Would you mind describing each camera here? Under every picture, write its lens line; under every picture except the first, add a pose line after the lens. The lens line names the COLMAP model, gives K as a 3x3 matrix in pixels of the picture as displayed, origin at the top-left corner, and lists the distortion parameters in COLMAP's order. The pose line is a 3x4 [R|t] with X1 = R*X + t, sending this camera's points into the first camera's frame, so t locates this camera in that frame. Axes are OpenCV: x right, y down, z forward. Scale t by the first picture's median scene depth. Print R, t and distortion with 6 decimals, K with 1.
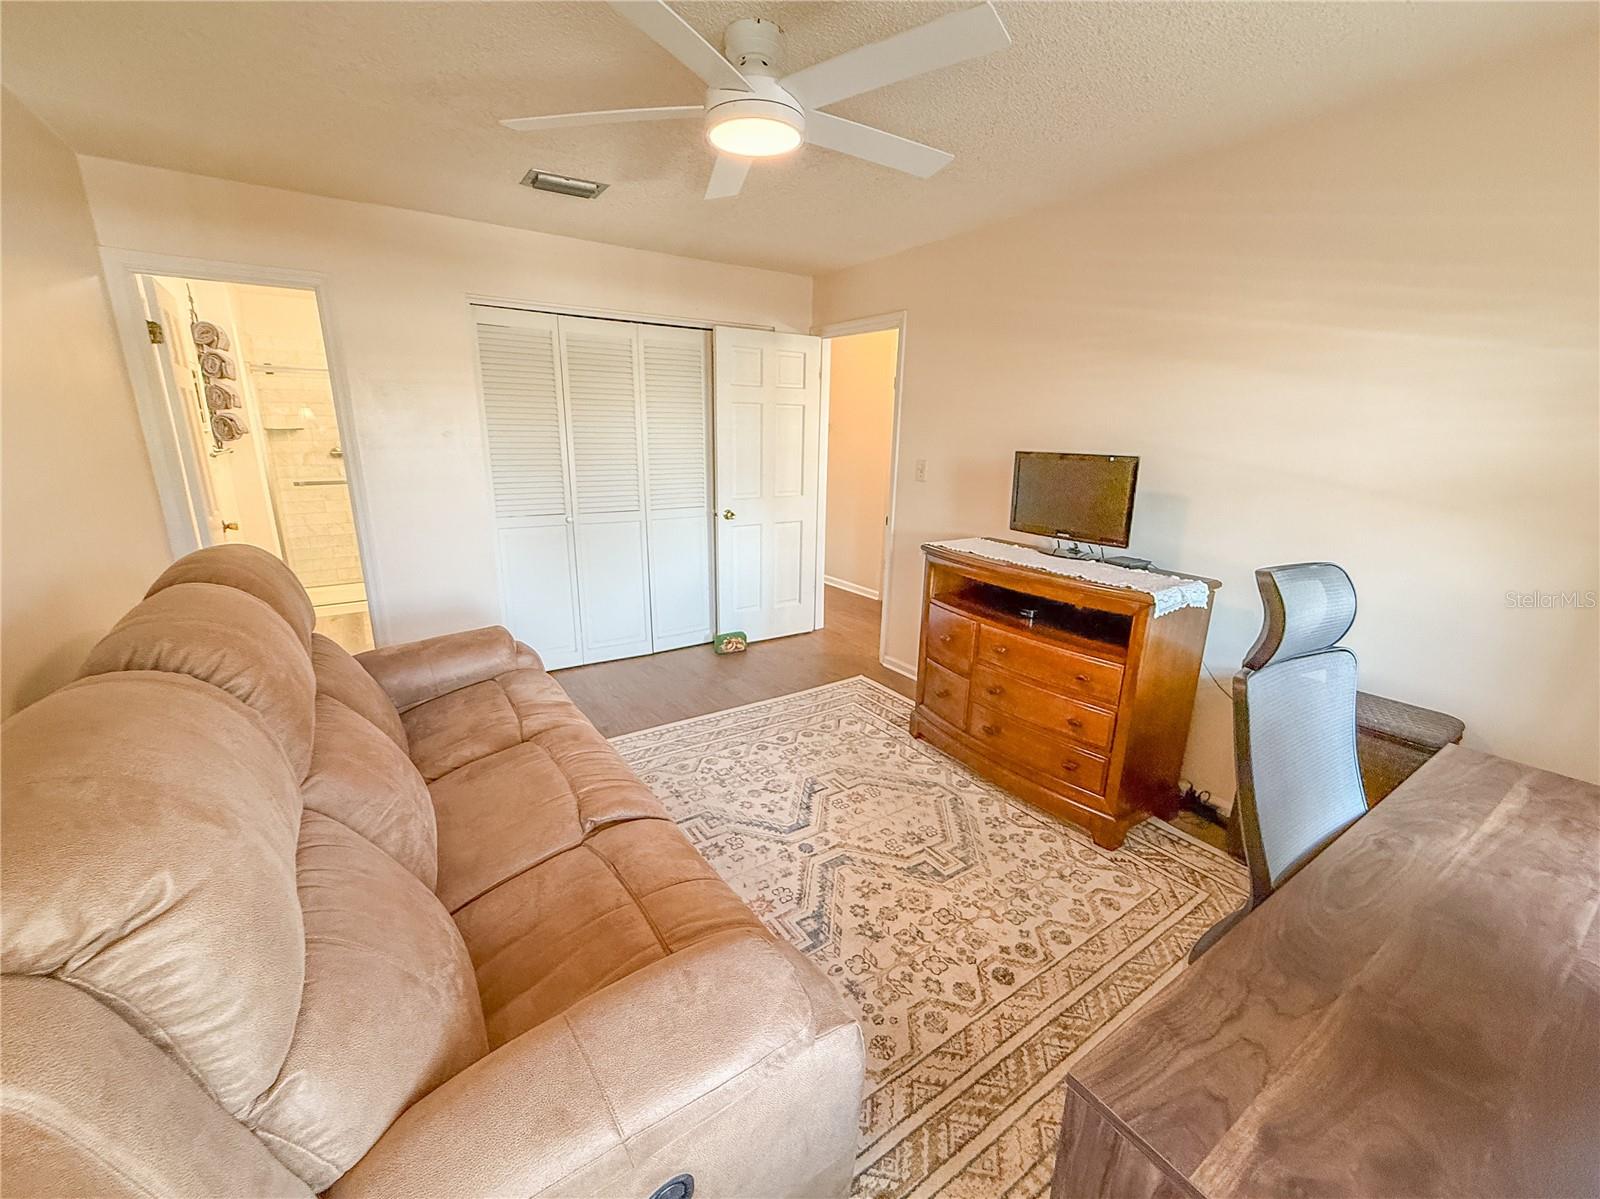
lens RADIAL K [[647.7, 0, 794.7], [0, 647.7, 600.8], [0, 0, 1]] dist [0.001100, 0.000188]
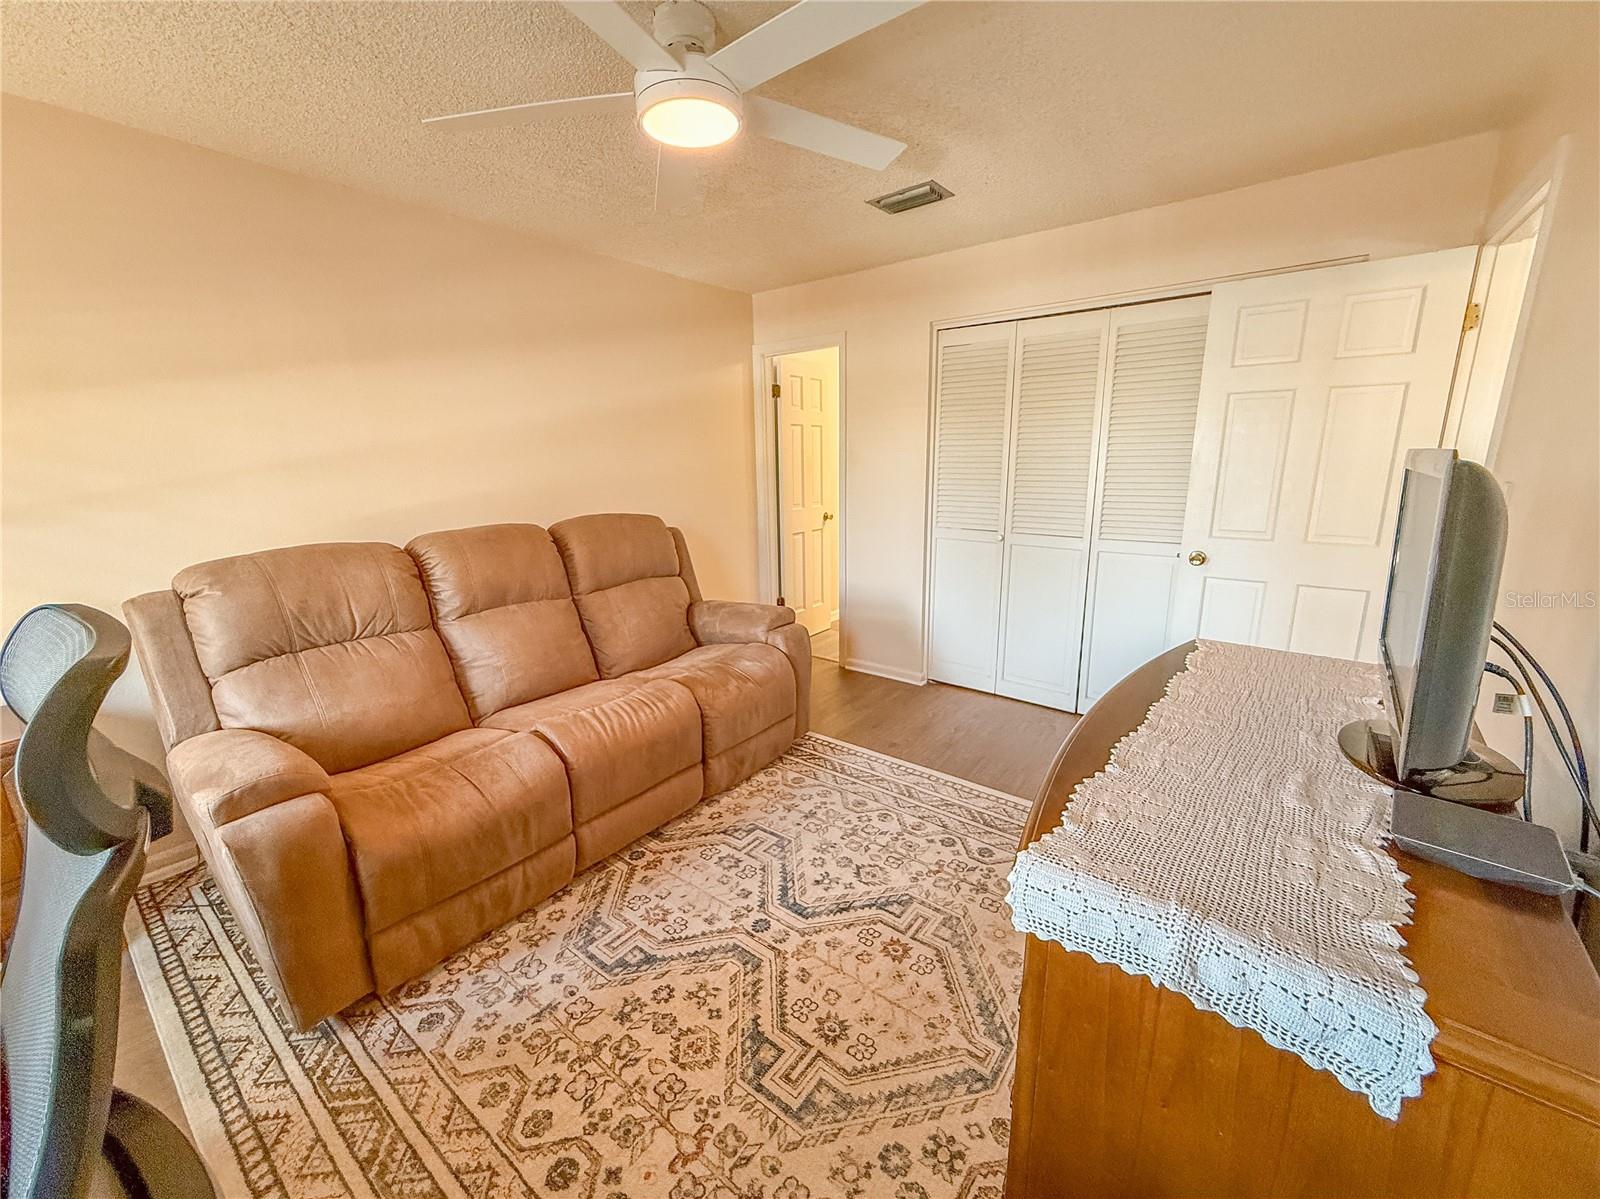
lens RADIAL K [[641.0, 0, 790.3], [0, 641.0, 600.3], [0, 0, 1]] dist [-0.000097, -0.000155]
pose [[0.305675, 0.192445, -0.932485, 0.723405], [-0.227258, 0.965802, 0.124824, -0.137626], [0.924617, 0.173759, 0.338956, 0.681715]]
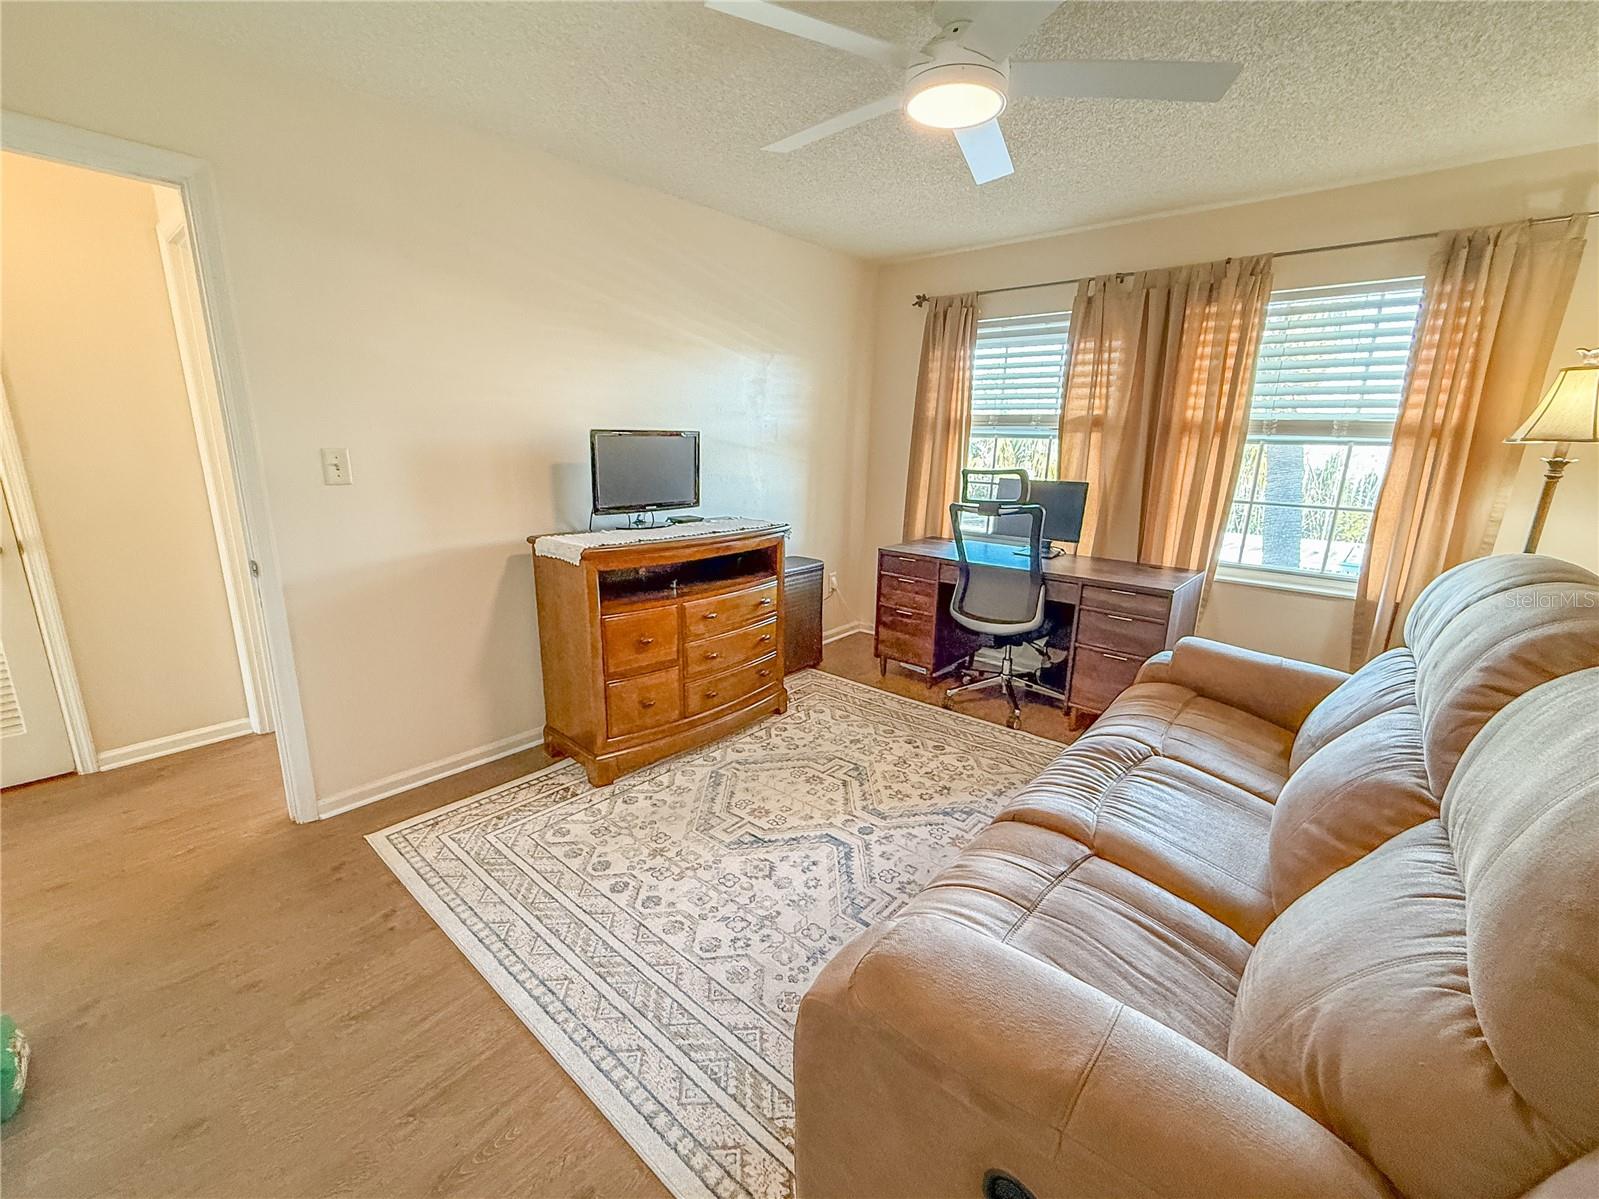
lens RADIAL K [[669.6, 0, 795.4], [0, 669.6, 599.9], [0, 0, 1]] dist [0.000903, 0.000112]
pose [[-0.259149, -0.250077, 0.932900, -0.823930], [0.229551, 0.922273, 0.310995, -0.288222], [-0.938162, 0.294743, -0.181601, 1.185911]]
